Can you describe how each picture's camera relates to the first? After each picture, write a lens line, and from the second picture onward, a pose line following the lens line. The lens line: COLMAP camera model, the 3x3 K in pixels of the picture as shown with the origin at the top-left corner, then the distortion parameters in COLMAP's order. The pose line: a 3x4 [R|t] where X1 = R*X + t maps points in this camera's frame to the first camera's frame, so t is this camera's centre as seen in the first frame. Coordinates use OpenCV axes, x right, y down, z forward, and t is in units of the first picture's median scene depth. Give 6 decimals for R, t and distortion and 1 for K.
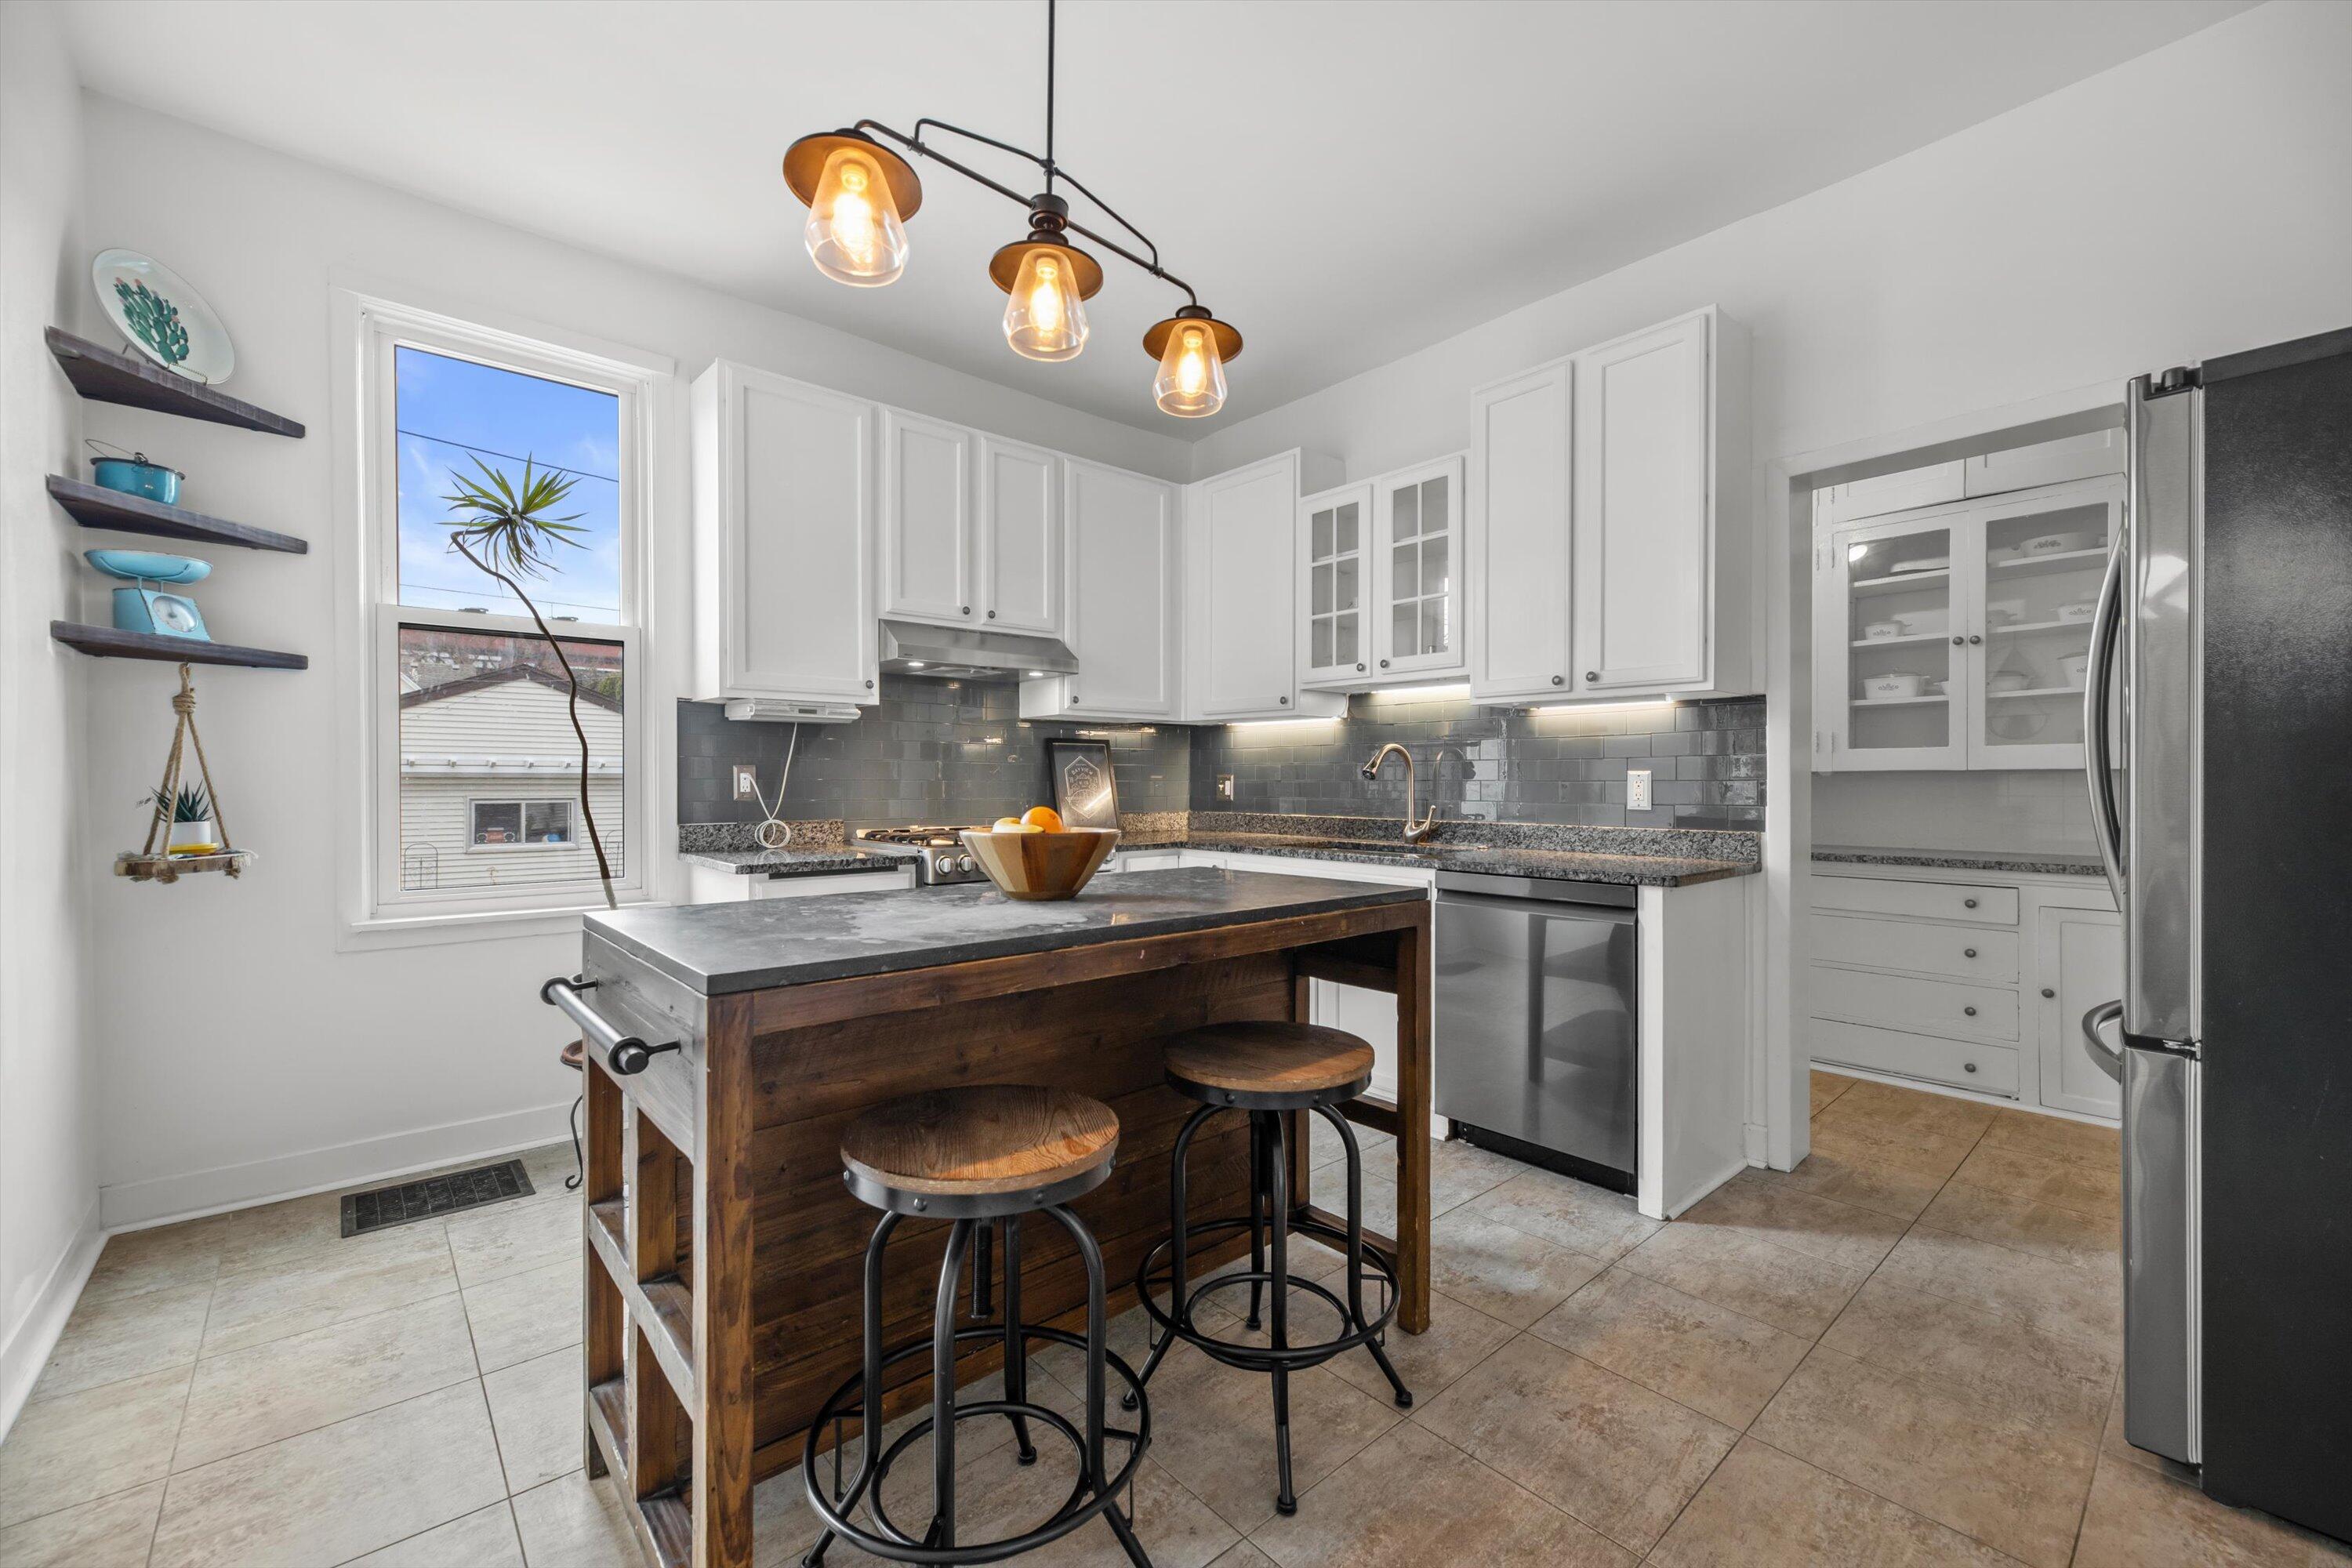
lens RADIAL K [[957.5, 0, 1190.9], [0, 957.5, 783.5], [0, 0, 1]] dist [0.002603, 0.000237]
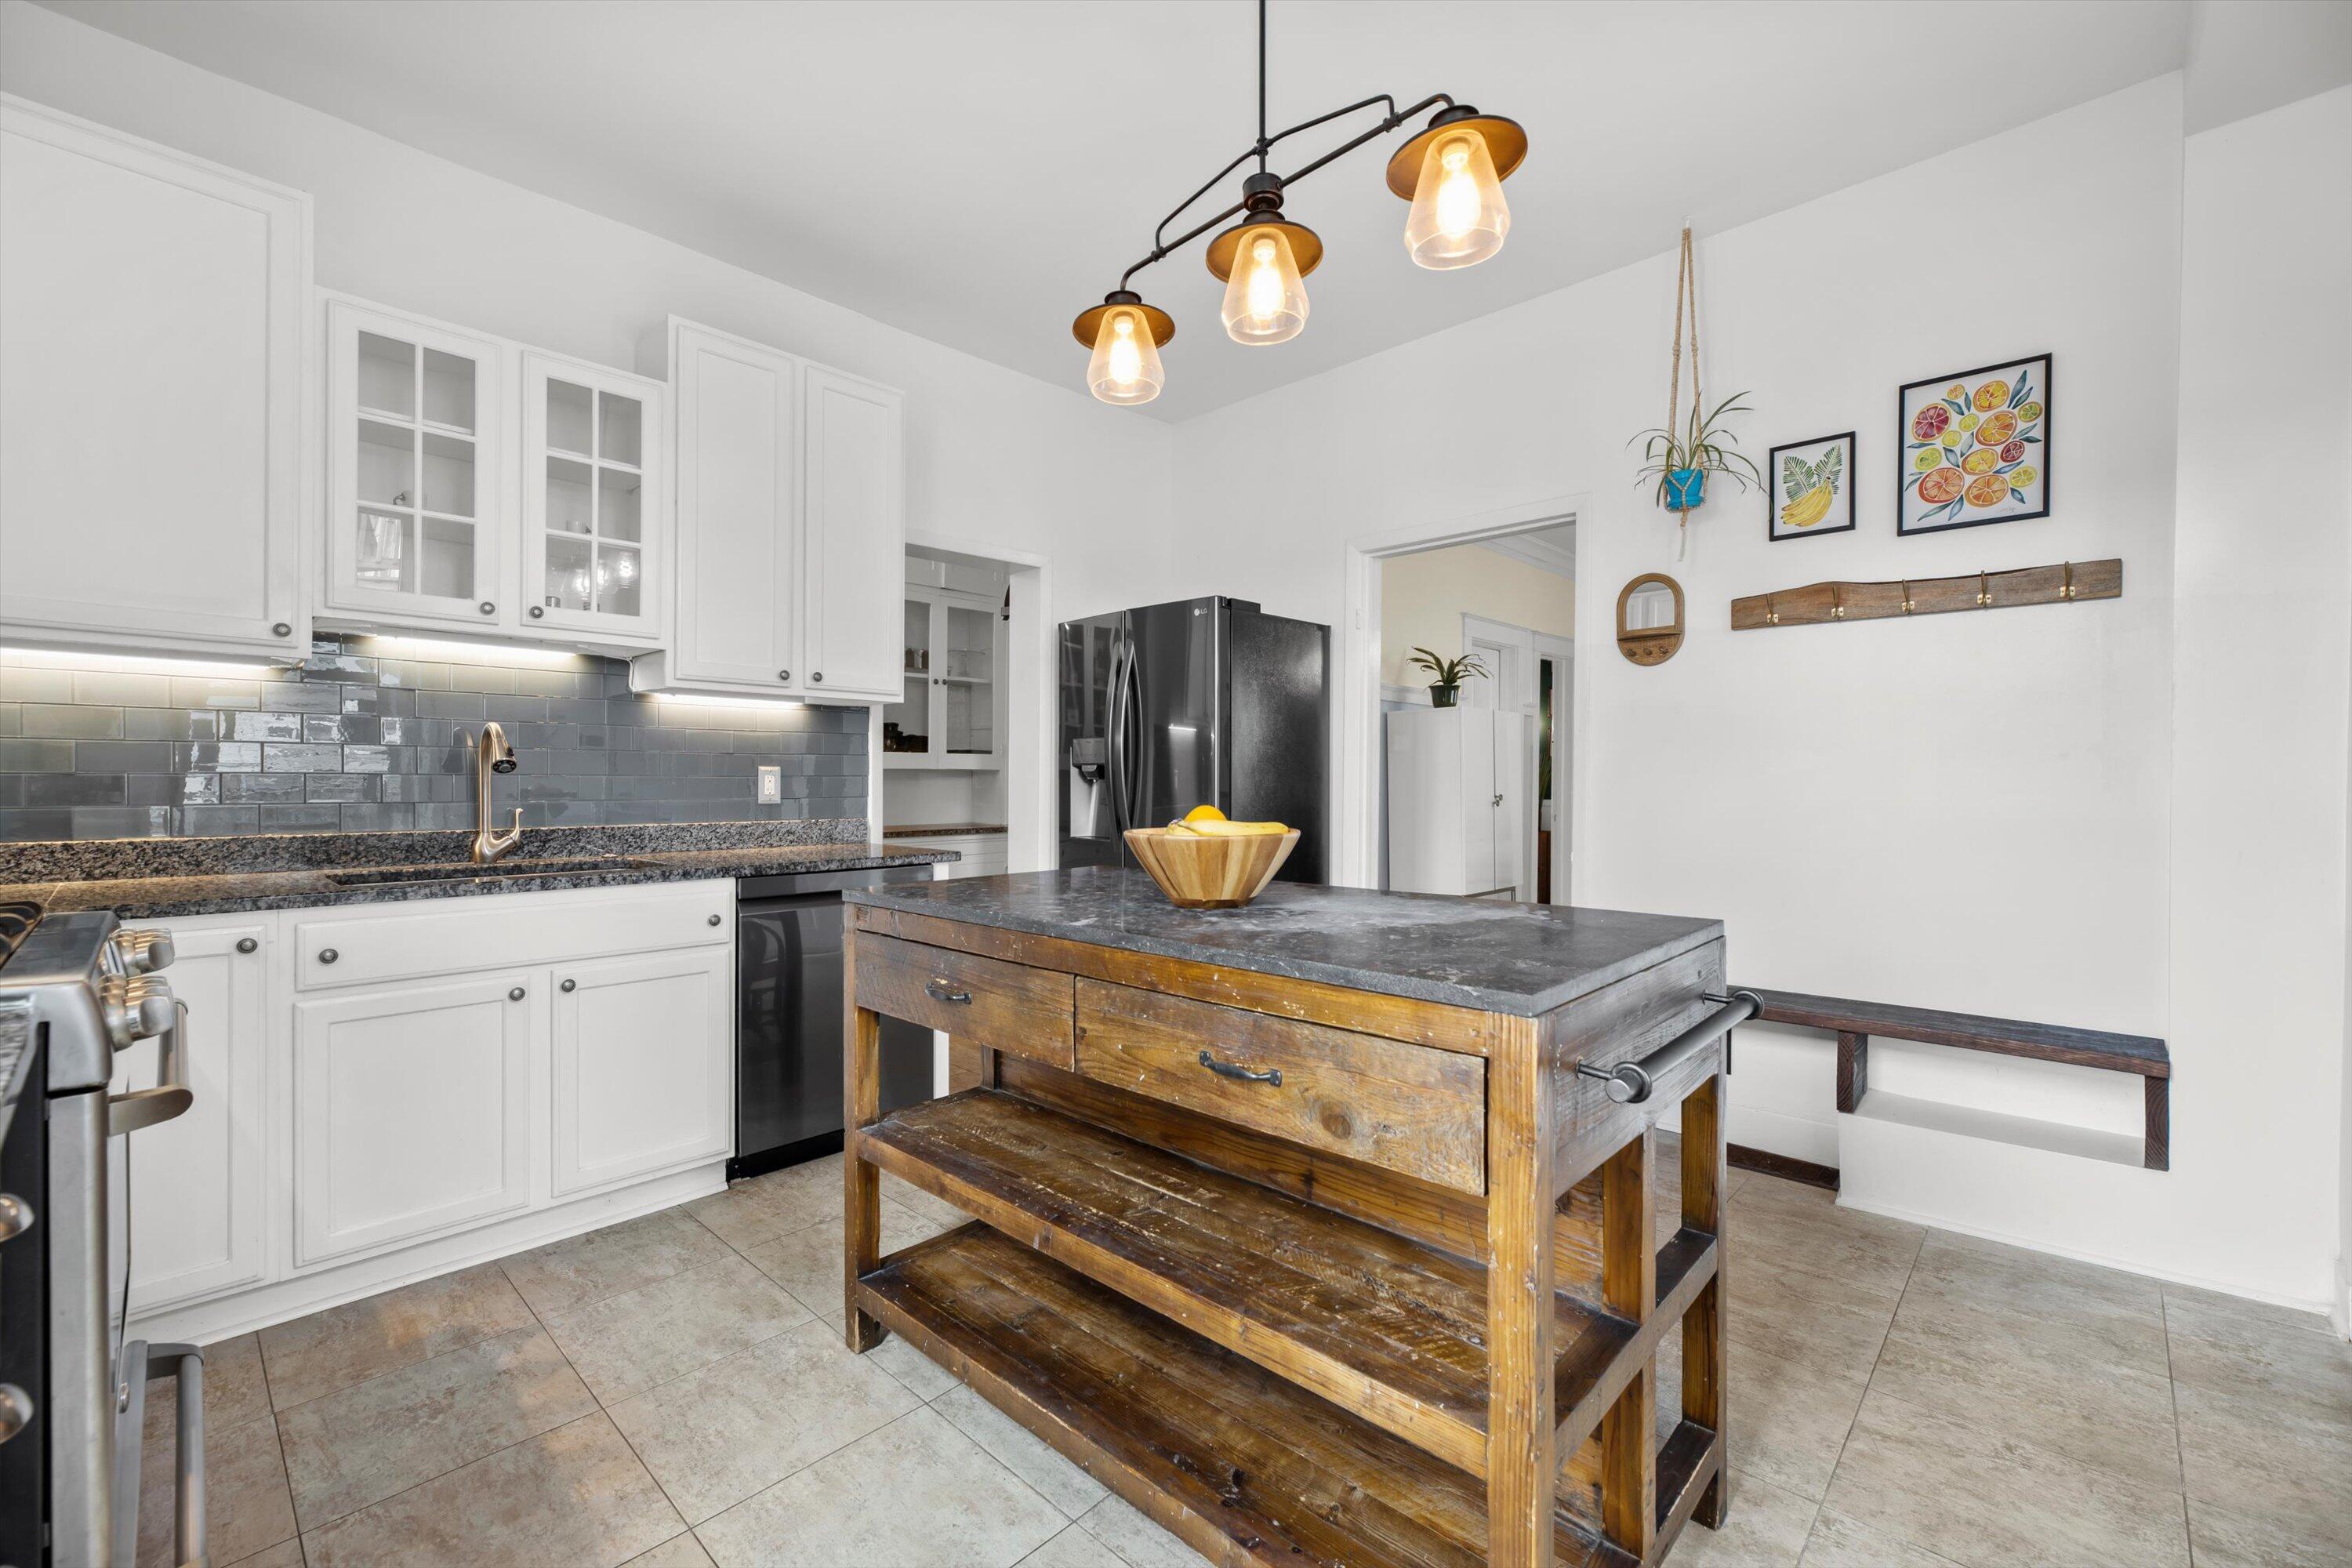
lens RADIAL K [[957.5, 0, 1163.1], [0, 957.5, 784.9], [0, 0, 1]] dist [0.002603, 0.000237]
pose [[-0.070161, -0.006740, 0.997513, -0.566534], [-0.000386, 0.999977, 0.006729, -0.000164], [-0.997536, 0.000087, -0.070162, 0.598178]]
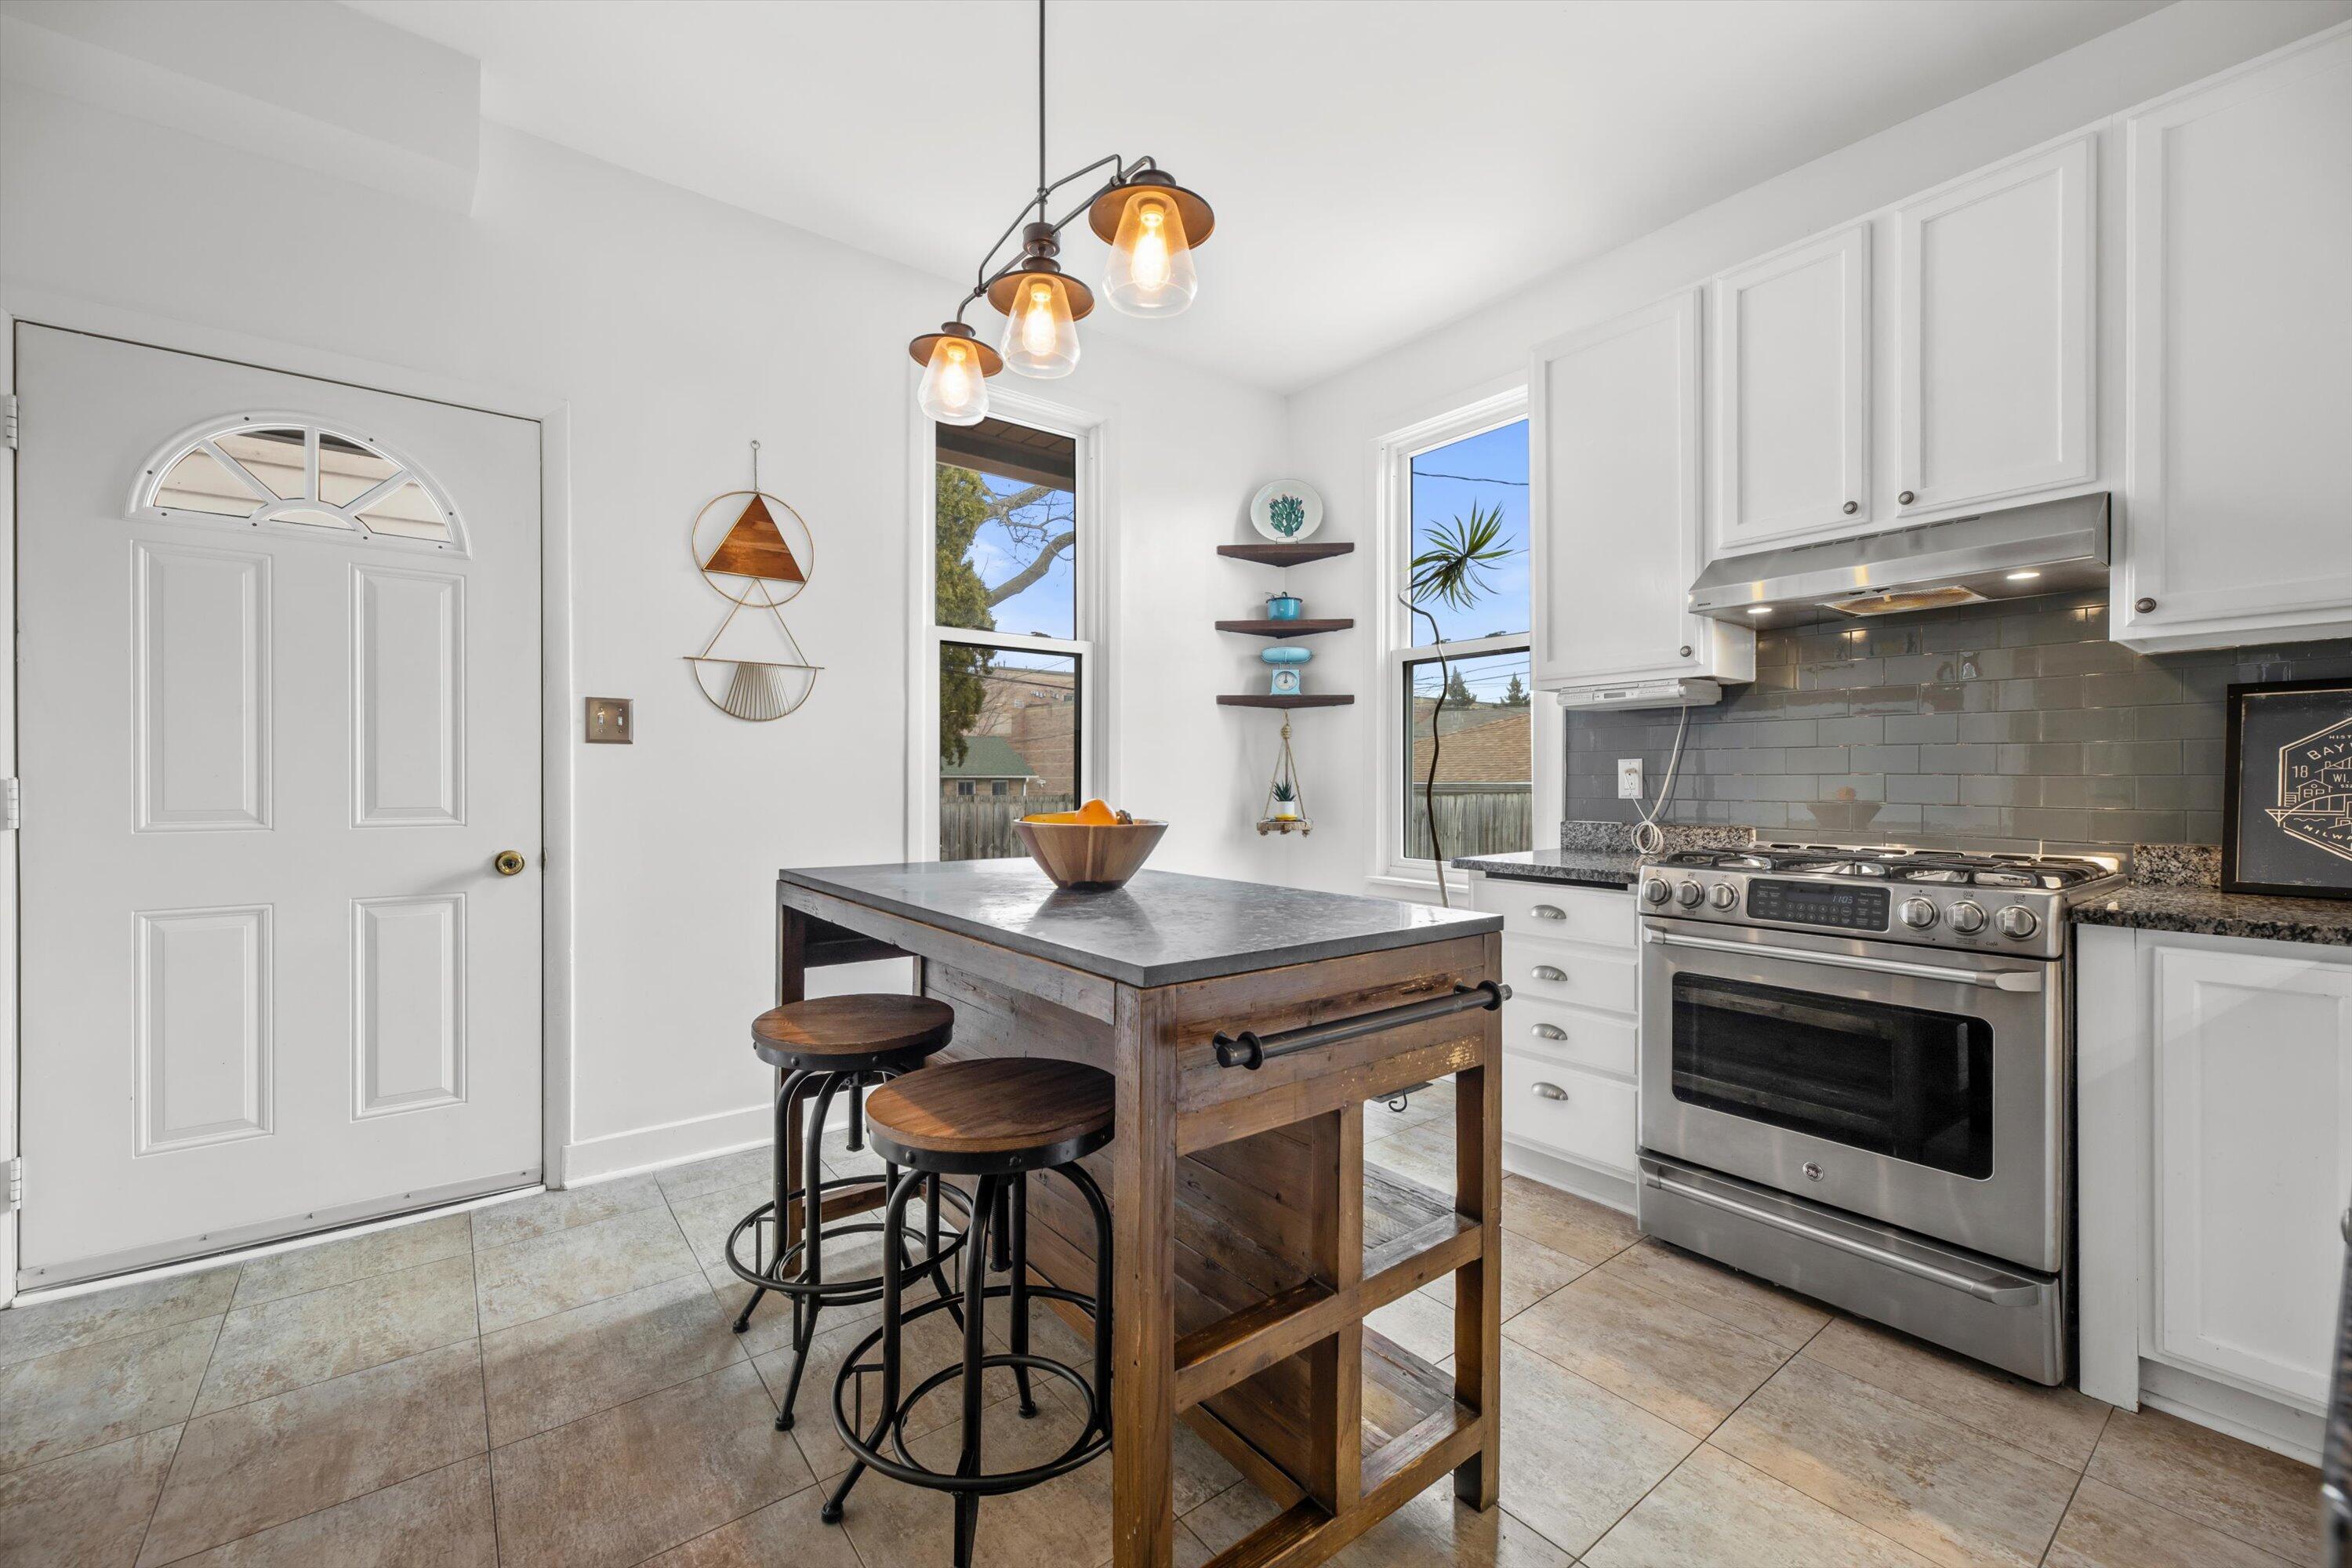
lens RADIAL K [[957.5, 0, 1159.6], [0, 957.5, 784.8], [0, 0, 1]] dist [0.002603, 0.000237]
pose [[-0.083378, 0.003714, -0.996511, 0.461879], [-0.003168, 0.999987, 0.003992, 0.002765], [0.996513, 0.003489, -0.083365, 0.624919]]
